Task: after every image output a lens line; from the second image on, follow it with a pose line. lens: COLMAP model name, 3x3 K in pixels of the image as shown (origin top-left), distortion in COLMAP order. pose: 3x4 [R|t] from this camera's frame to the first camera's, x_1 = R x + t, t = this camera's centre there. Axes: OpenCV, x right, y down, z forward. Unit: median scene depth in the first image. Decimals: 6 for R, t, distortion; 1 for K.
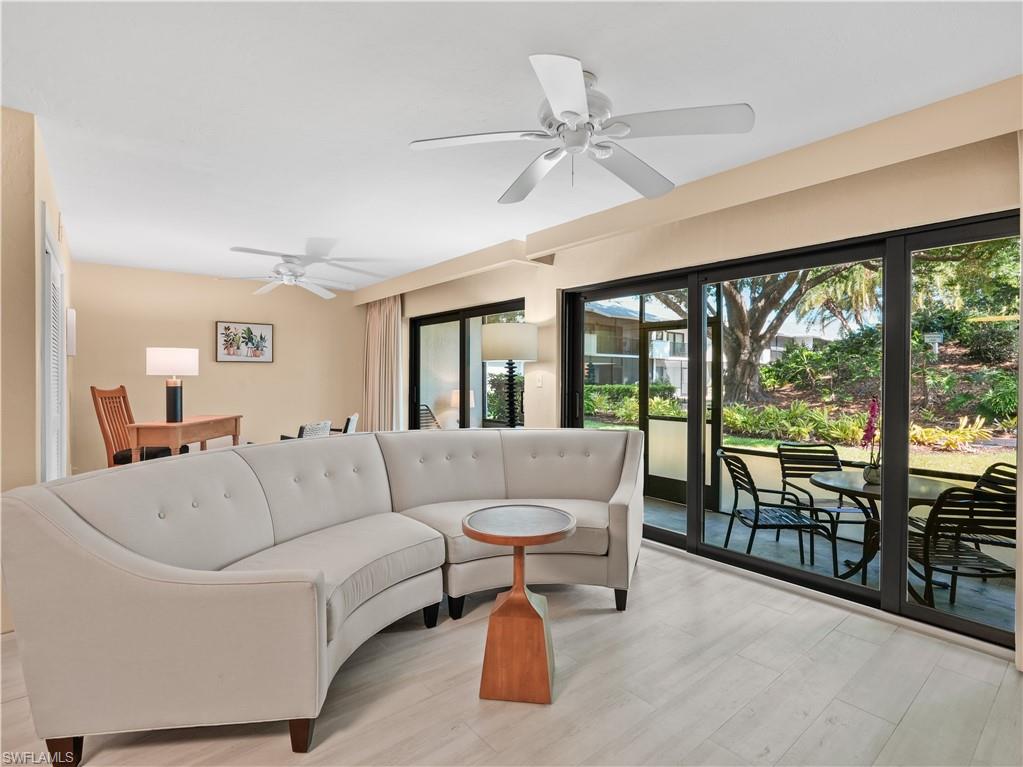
lens RADIAL K [[509.9, 0, 513.9], [0, 509.9, 376.6], [0, 0, 1]] dist [-0.001783, -0.000789]
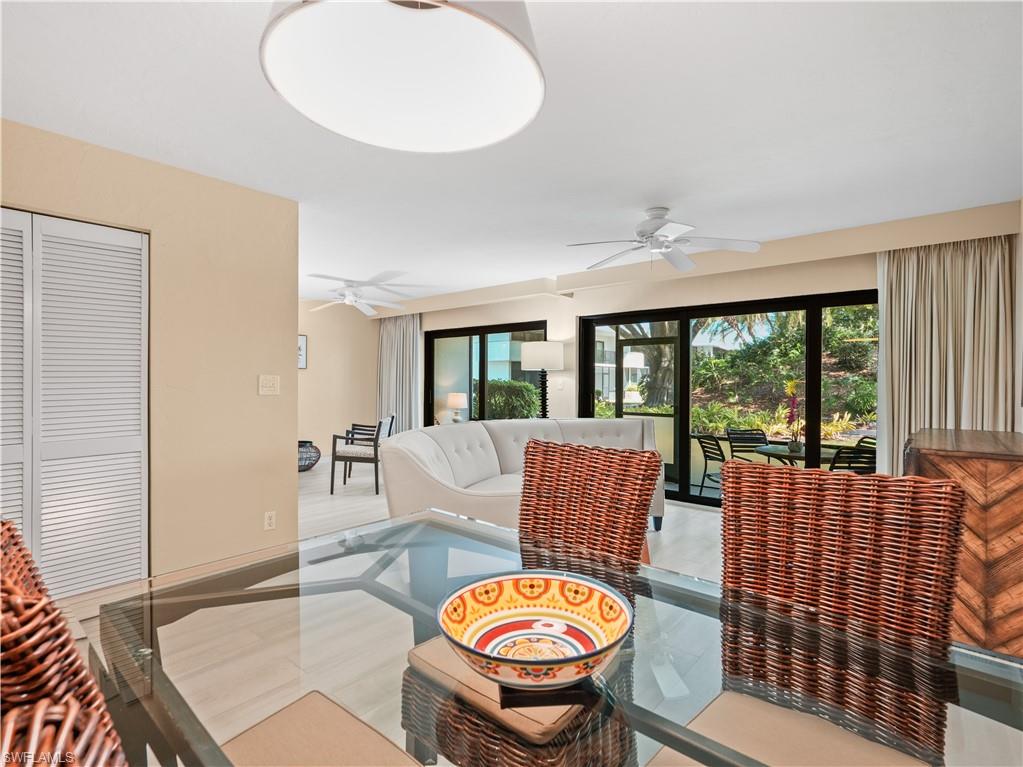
lens RADIAL K [[508.1, 0, 518.9], [0, 508.1, 382.3], [0, 0, 1]] dist [-0.002541, 0.000000]
pose [[0.984842, 0.000016, 0.173453, -0.208713], [-0.000409, 0.999997, 0.002228, -0.000803], [-0.173452, -0.002265, 0.984840, -0.200962]]
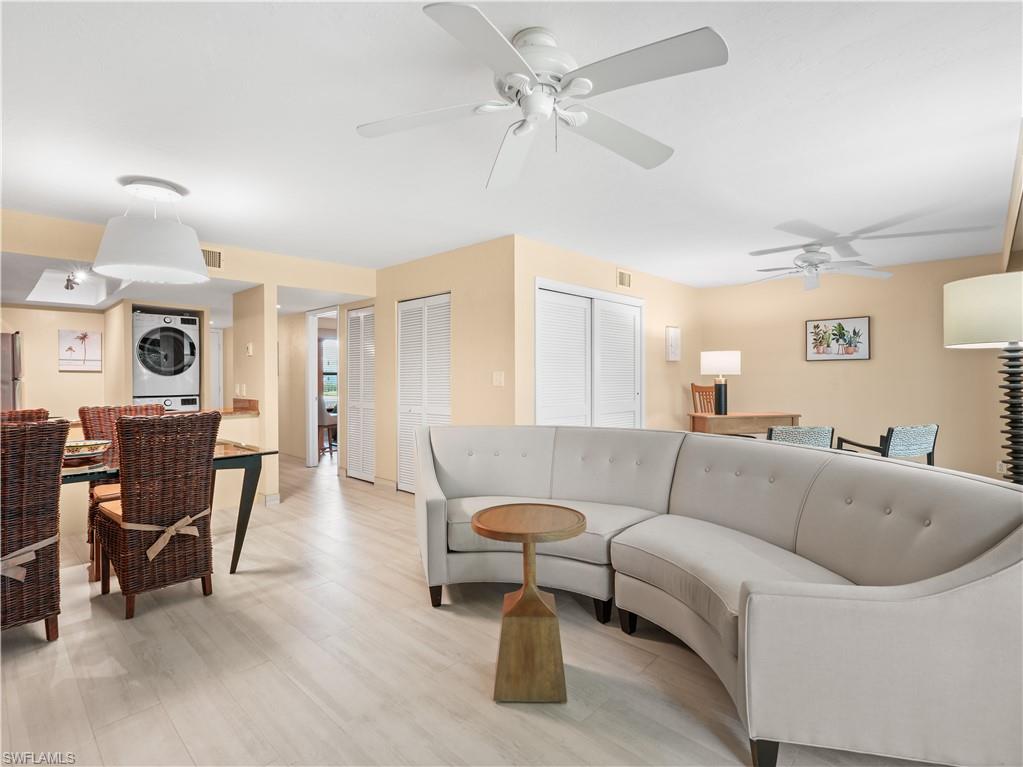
lens RADIAL K [[510.0, 0, 510.3], [0, 510.0, 378.5], [0, 0, 1]] dist [-0.004103, 0.001067]
pose [[0.130012, 0.001308, -0.991512, 0.326424], [0.000270, 0.999999, 0.001355, 0.003743], [0.991512, -0.000444, 0.130011, 0.278505]]
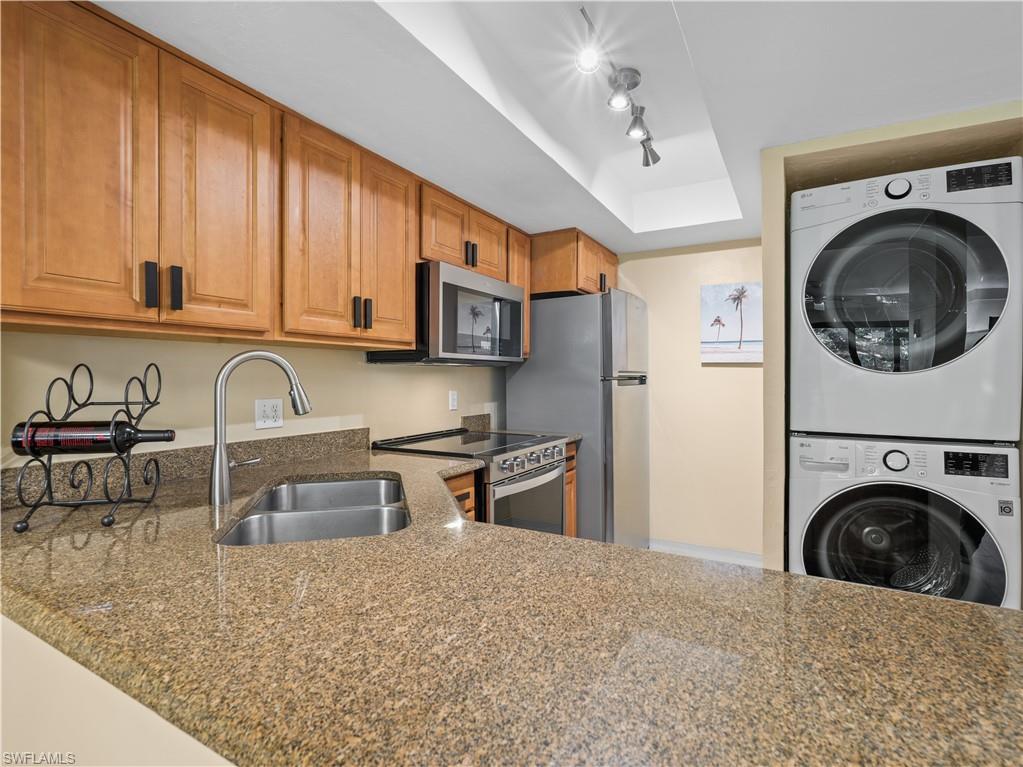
lens RADIAL K [[502.4, 0, 511.3], [0, 502.4, 381.1], [0, 0, 1]] dist [-0.005570, -0.000074]
pose [[-0.932132, 0.000402, -0.362119, -0.412629], [-0.003649, 0.999938, 0.010502, 0.002691], [0.362100, 0.011111, -0.932073, -0.055734]]
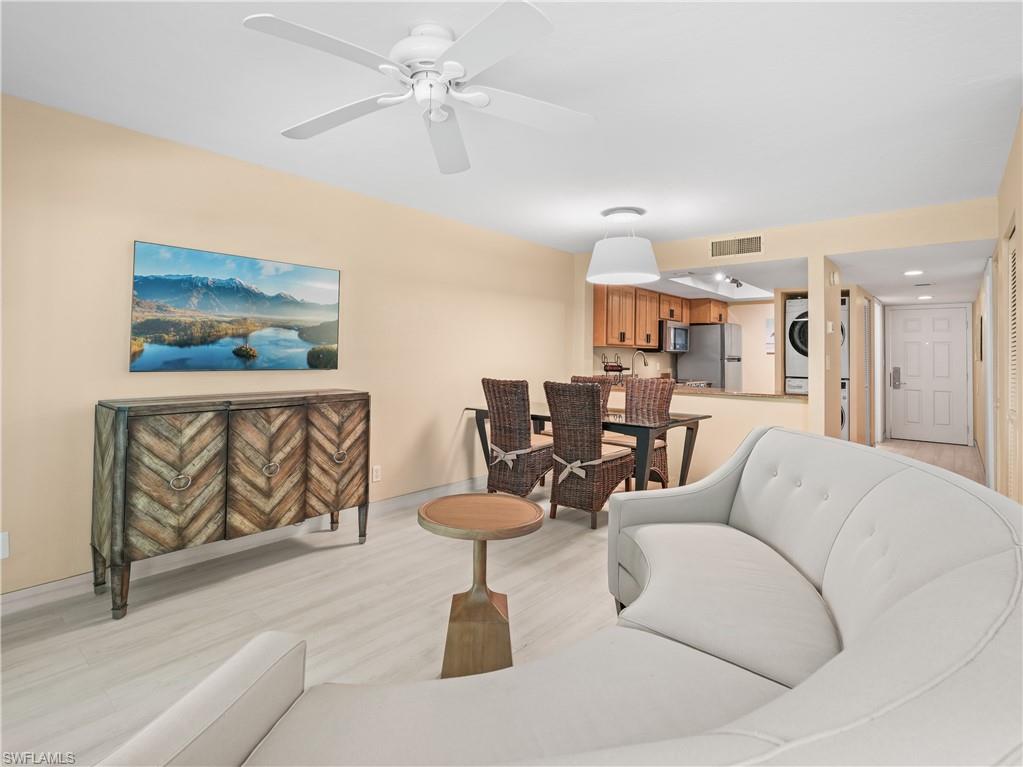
lens RADIAL K [[511.3, 0, 517.6], [0, 511.3, 341.5], [0, 0, 1]] dist [-0.002715, -0.000519]
pose [[-0.982574, -0.021676, -0.184601, 0.031492], [-0.017620, 0.999567, -0.023586, 0.001212], [0.185032, -0.019922, -0.982530, 0.632404]]
